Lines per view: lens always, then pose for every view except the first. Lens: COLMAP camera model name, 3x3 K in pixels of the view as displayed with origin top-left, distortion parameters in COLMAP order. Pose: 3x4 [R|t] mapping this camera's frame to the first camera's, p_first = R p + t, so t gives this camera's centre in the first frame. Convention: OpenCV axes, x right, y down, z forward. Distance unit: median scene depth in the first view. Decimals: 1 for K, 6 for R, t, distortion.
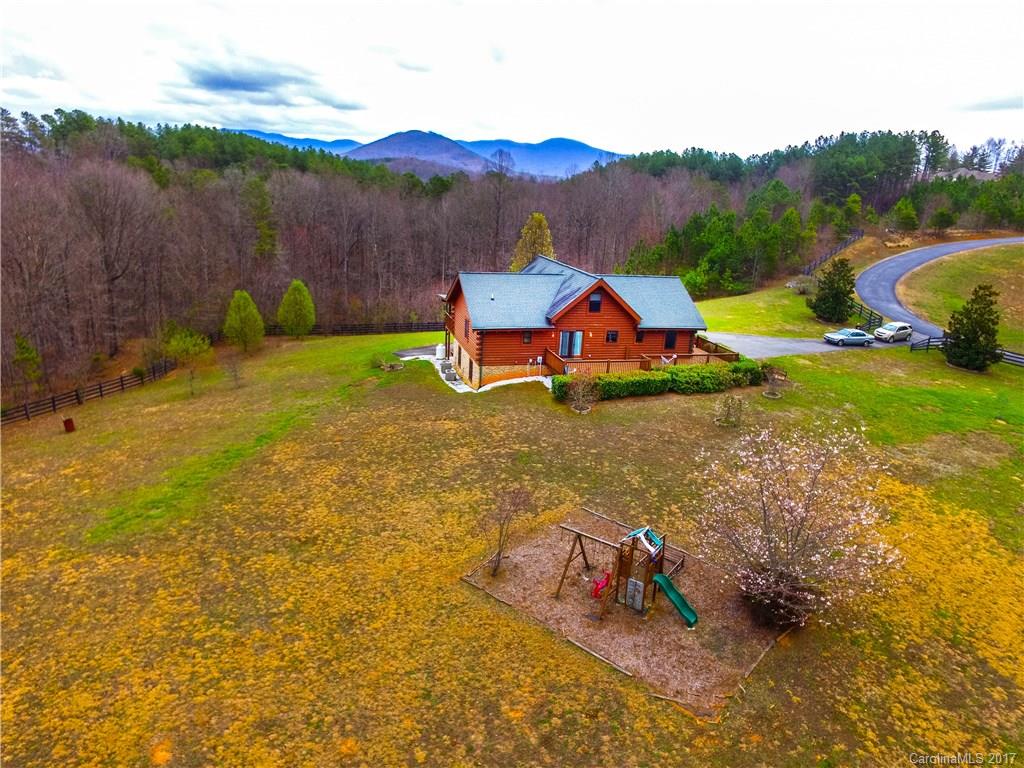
lens RADIAL K [[704.7, 0, 512.0], [0, 704.7, 384.0], [0, 0, 1]] dist [-0.080936, 0.004315]
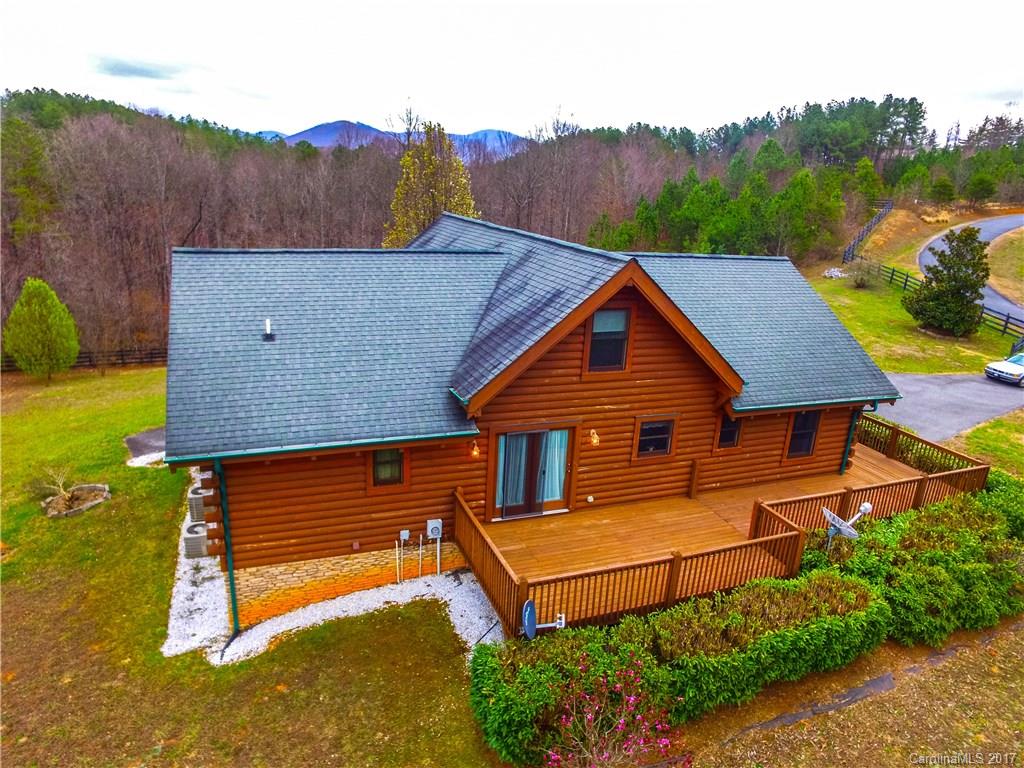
lens RADIAL K [[704.7, 0, 512.0], [0, 704.7, 384.0], [0, 0, 1]] dist [-0.080936, 0.004315]
pose [[0.995636, -0.027673, 0.089129, 0.045493], [0.026765, 0.999577, 0.011371, -0.096123], [-0.089406, -0.008936, 0.995955, 0.663963]]
